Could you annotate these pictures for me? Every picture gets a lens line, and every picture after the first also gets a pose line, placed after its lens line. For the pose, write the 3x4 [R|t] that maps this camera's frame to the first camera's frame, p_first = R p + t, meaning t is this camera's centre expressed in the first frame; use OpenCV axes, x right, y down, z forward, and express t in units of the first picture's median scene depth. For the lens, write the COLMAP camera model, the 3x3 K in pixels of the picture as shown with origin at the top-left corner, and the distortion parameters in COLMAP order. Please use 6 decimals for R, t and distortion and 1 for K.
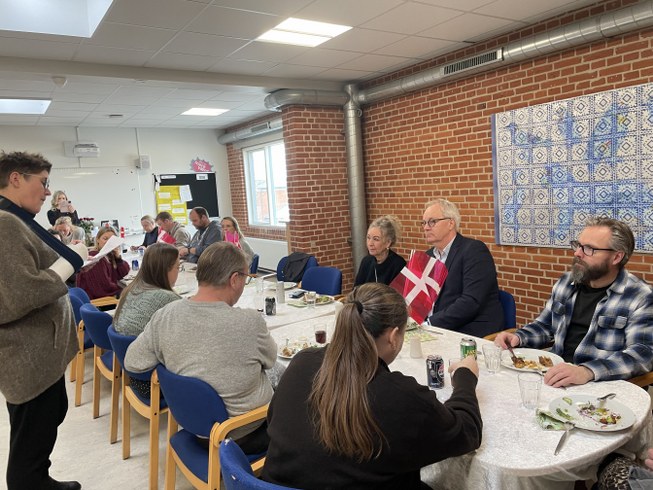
lens RADIAL K [[496.3, 0, 328.6], [0, 496.3, 239.1], [0, 0, 1]] dist [0.106776, -0.138276]
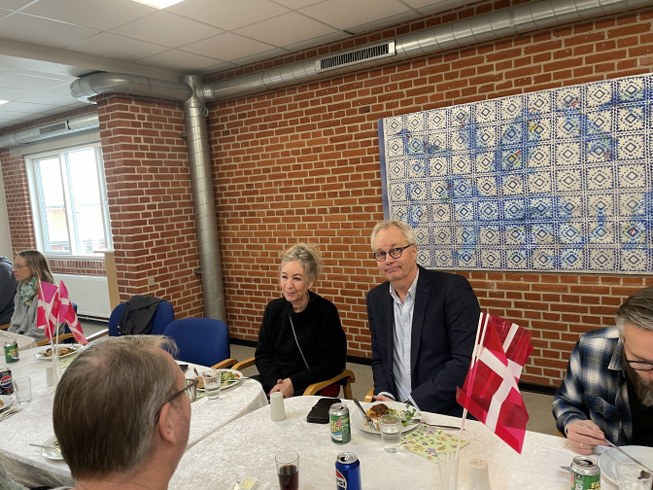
lens RADIAL K [[496.4, 0, 322.9], [0, 496.4, 245.4], [0, 0, 1]] dist [0.107903, -0.144014]
pose [[0.925986, -0.043040, 0.375097, -0.093332], [0.051403, 0.998602, -0.012312, -0.025247], [-0.374043, 0.030682, 0.926904, 0.242586]]
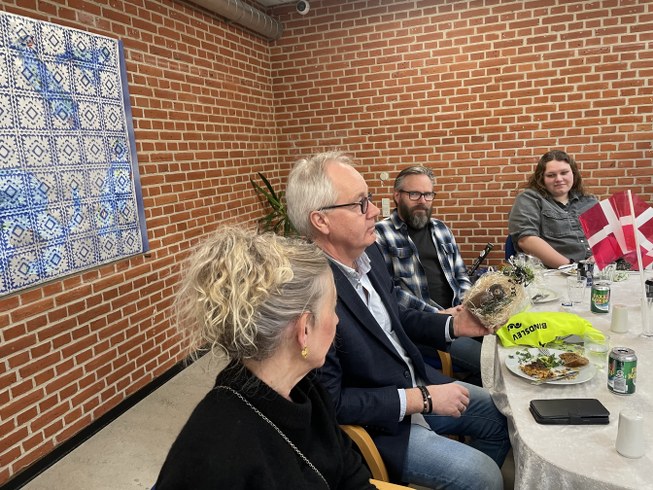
lens RADIAL K [[496.3, 0, 328.6], [0, 496.3, 239.1], [0, 0, 1]] dist [0.106776, -0.138276]
pose [[-0.595483, -0.043787, 0.802174, -0.085829], [0.175289, 0.967373, 0.182928, -0.063101], [-0.784011, 0.249543, -0.568379, 0.836924]]
